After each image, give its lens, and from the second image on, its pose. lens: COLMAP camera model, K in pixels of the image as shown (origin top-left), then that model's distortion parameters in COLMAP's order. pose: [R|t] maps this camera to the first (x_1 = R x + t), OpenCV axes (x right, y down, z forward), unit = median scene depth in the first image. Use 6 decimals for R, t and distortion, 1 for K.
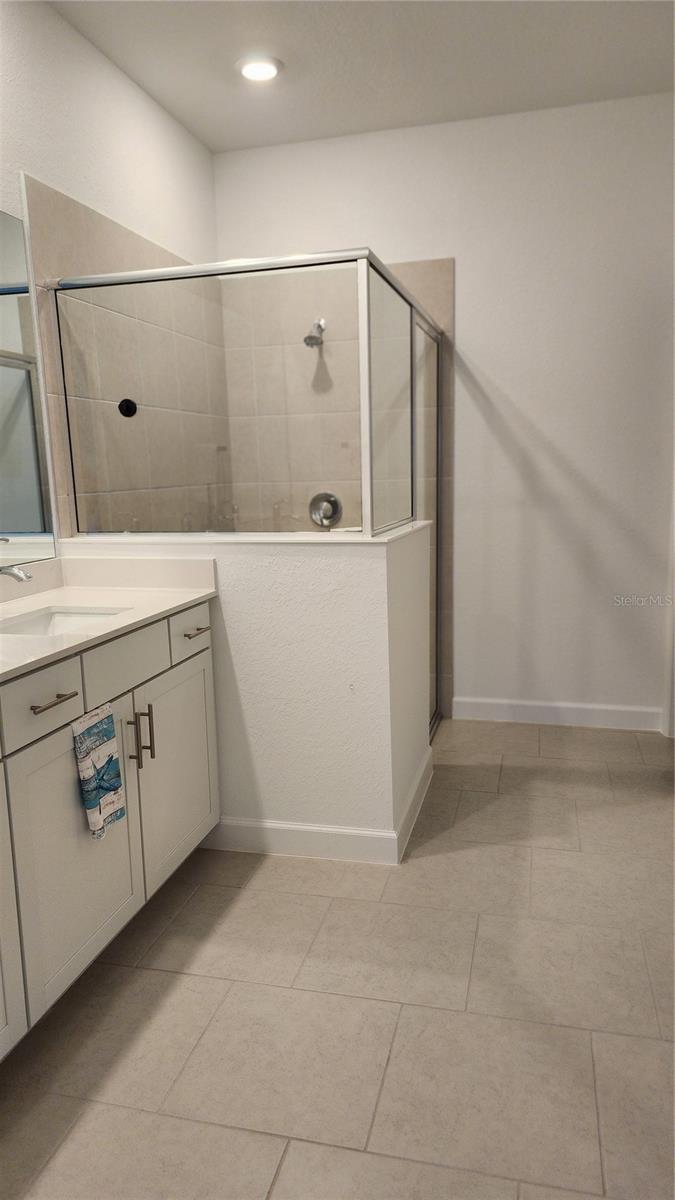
lens RADIAL K [[807.1, 0, 337.5], [0, 807.1, 600.0], [0, 0, 1]] dist [0.080688, -0.068533]
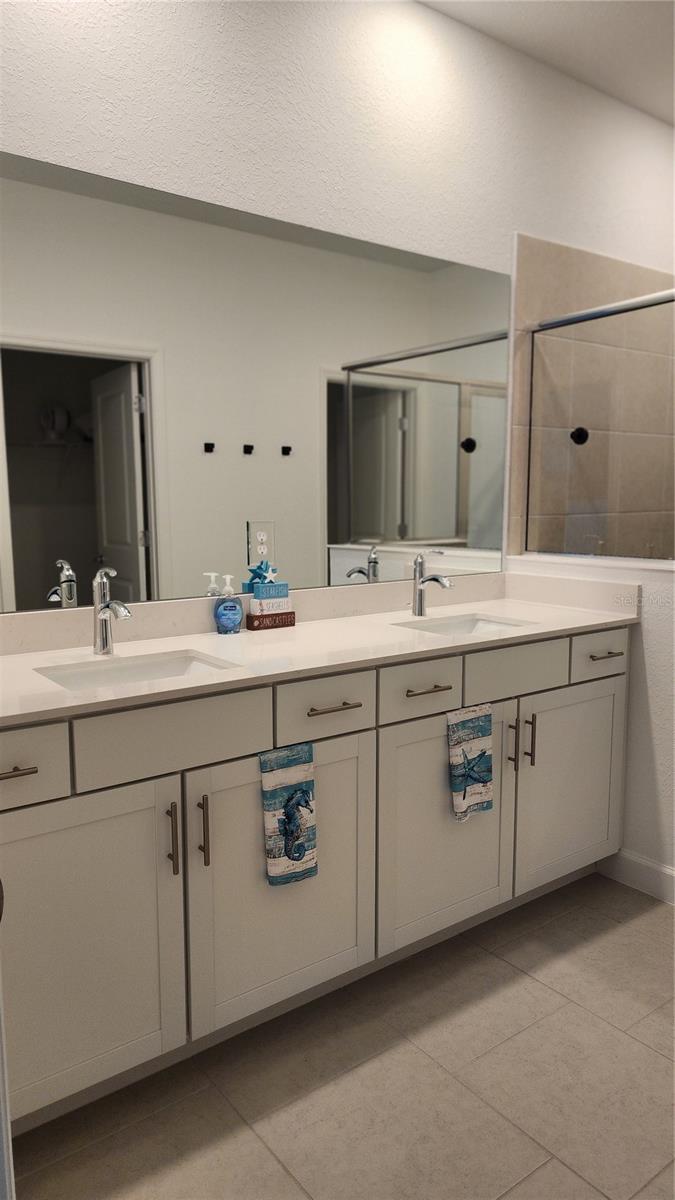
lens RADIAL K [[802.8, 0, 335.5], [0, 802.8, 591.3], [0, 0, 1]] dist [0.084530, -0.068335]
pose [[0.781684, 0.092492, -0.616779, 0.216491], [-0.115401, 0.993315, 0.002703, -0.003760], [0.612906, 0.069064, 0.787132, -0.002374]]
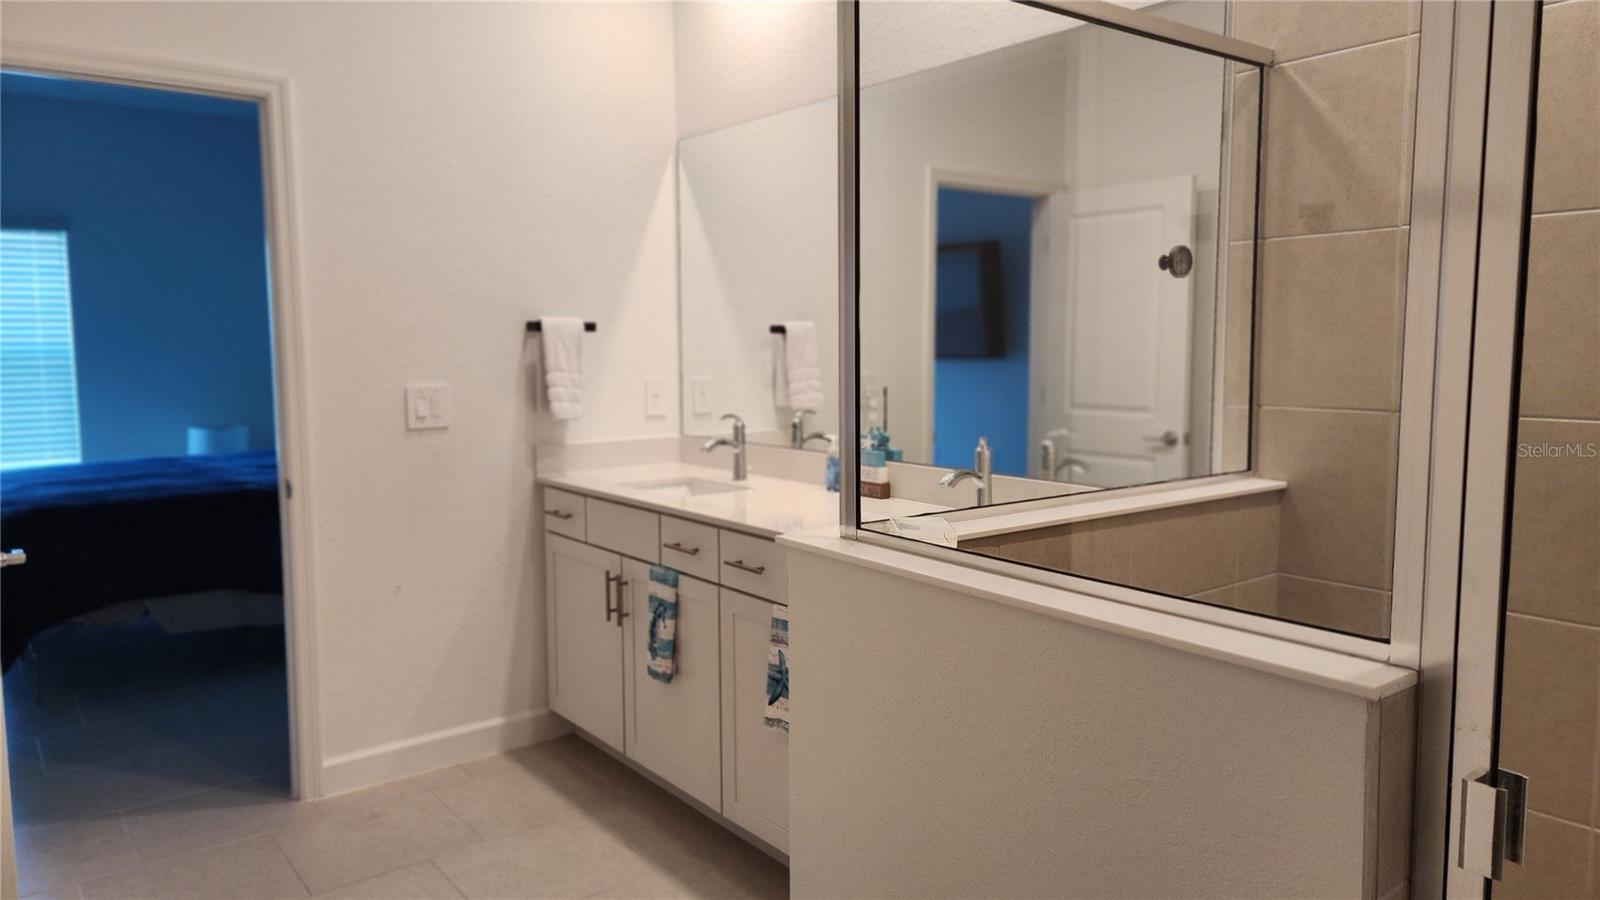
lens RADIAL K [[1070.4, 0, 800.0], [0, 1070.4, 450.0], [0, 0, 1]] dist [0.084530, -0.068335]
pose [[-0.606948, 0.084152, -0.790274, 0.643138], [-0.123565, 0.972294, 0.198436, -0.277991], [0.785077, 0.218090, -0.579734, 1.584794]]
